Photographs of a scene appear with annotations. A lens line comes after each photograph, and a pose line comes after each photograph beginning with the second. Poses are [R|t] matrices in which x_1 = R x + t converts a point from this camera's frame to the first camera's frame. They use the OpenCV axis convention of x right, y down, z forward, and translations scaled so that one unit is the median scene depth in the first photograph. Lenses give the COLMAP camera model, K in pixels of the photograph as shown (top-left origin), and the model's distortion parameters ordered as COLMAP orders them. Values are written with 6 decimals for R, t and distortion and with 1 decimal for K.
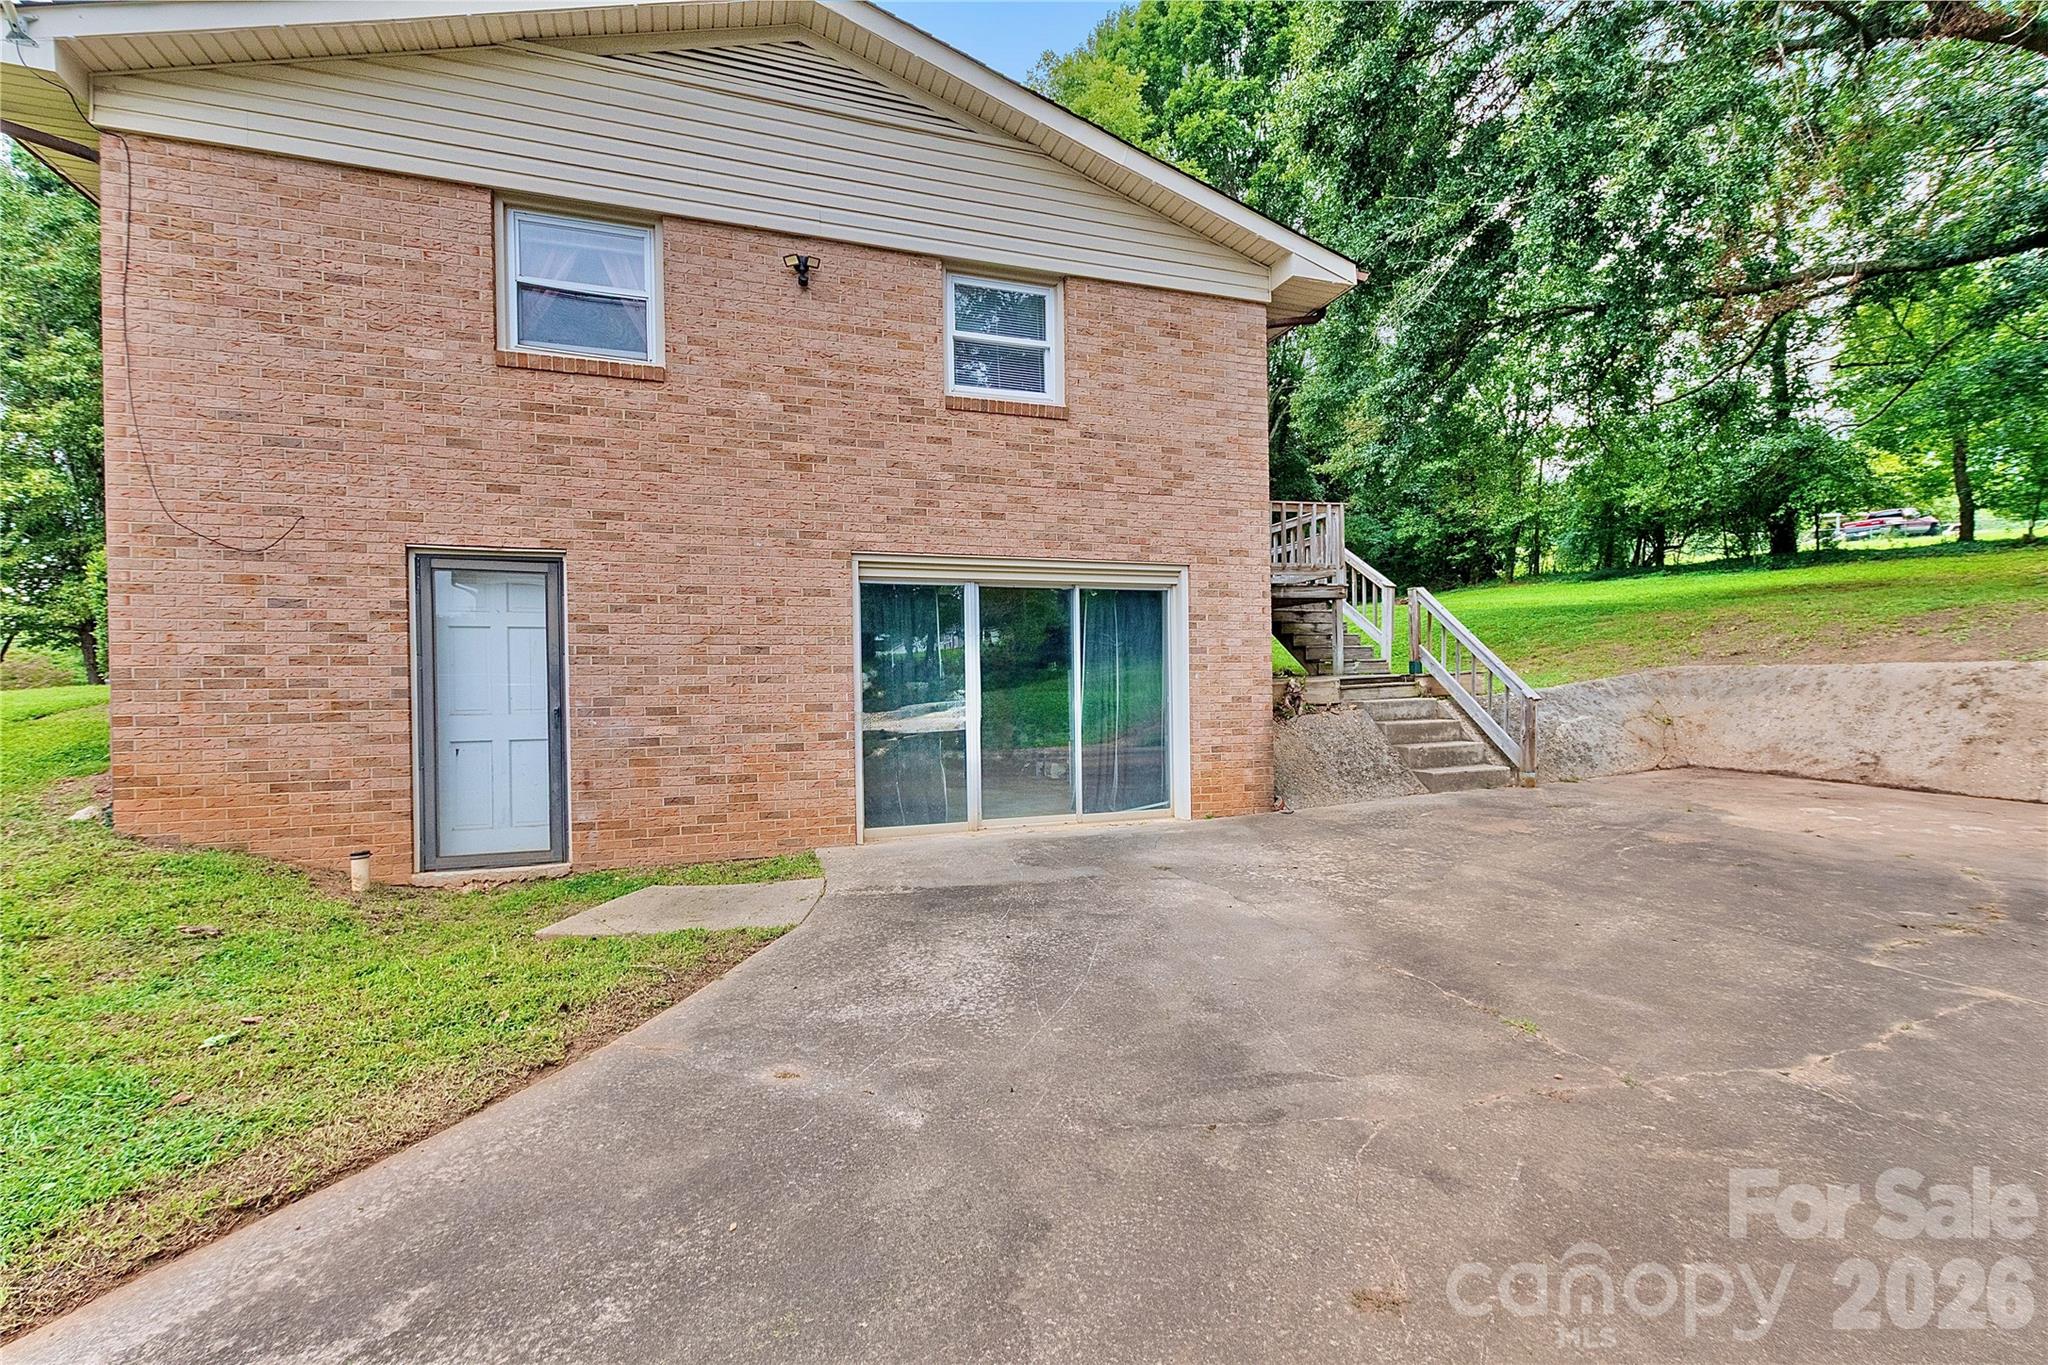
lens RADIAL K [[885.2, 0, 1021.8], [0, 885.2, 686.9], [0, 0, 1]] dist [0.002334, -0.000439]
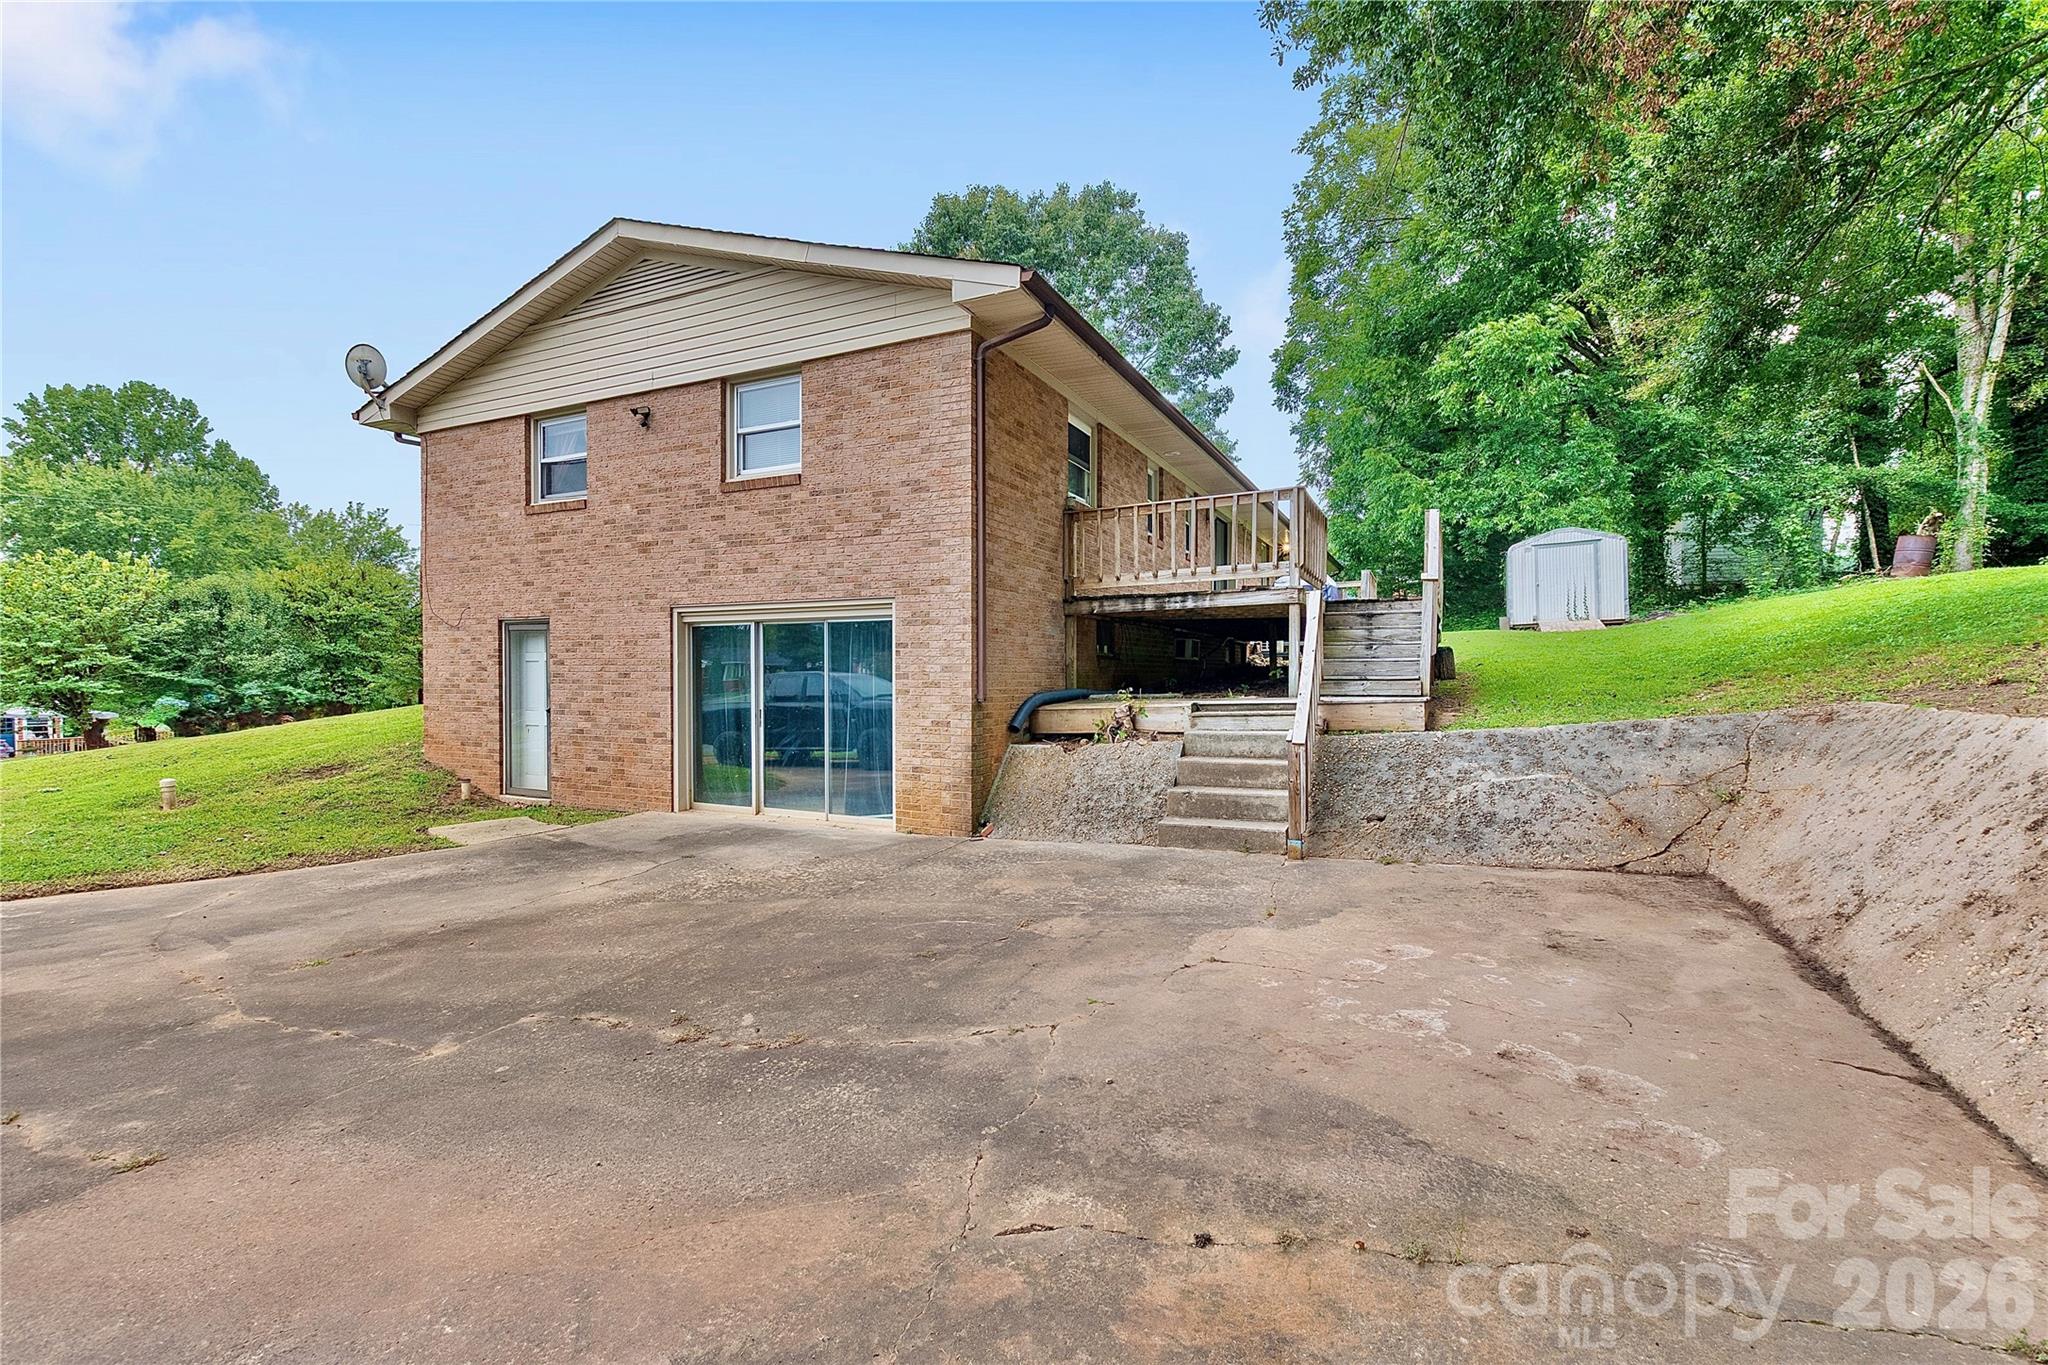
lens RADIAL K [[885.2, 0, 1021.8], [0, 885.2, 686.9], [0, 0, 1]] dist [0.002334, -0.000439]
pose [[0.708675, 0.024430, -0.705112, 1.152605], [-0.012345, 0.999677, 0.022229, -0.058699], [0.705427, -0.007048, 0.708748, 0.371383]]
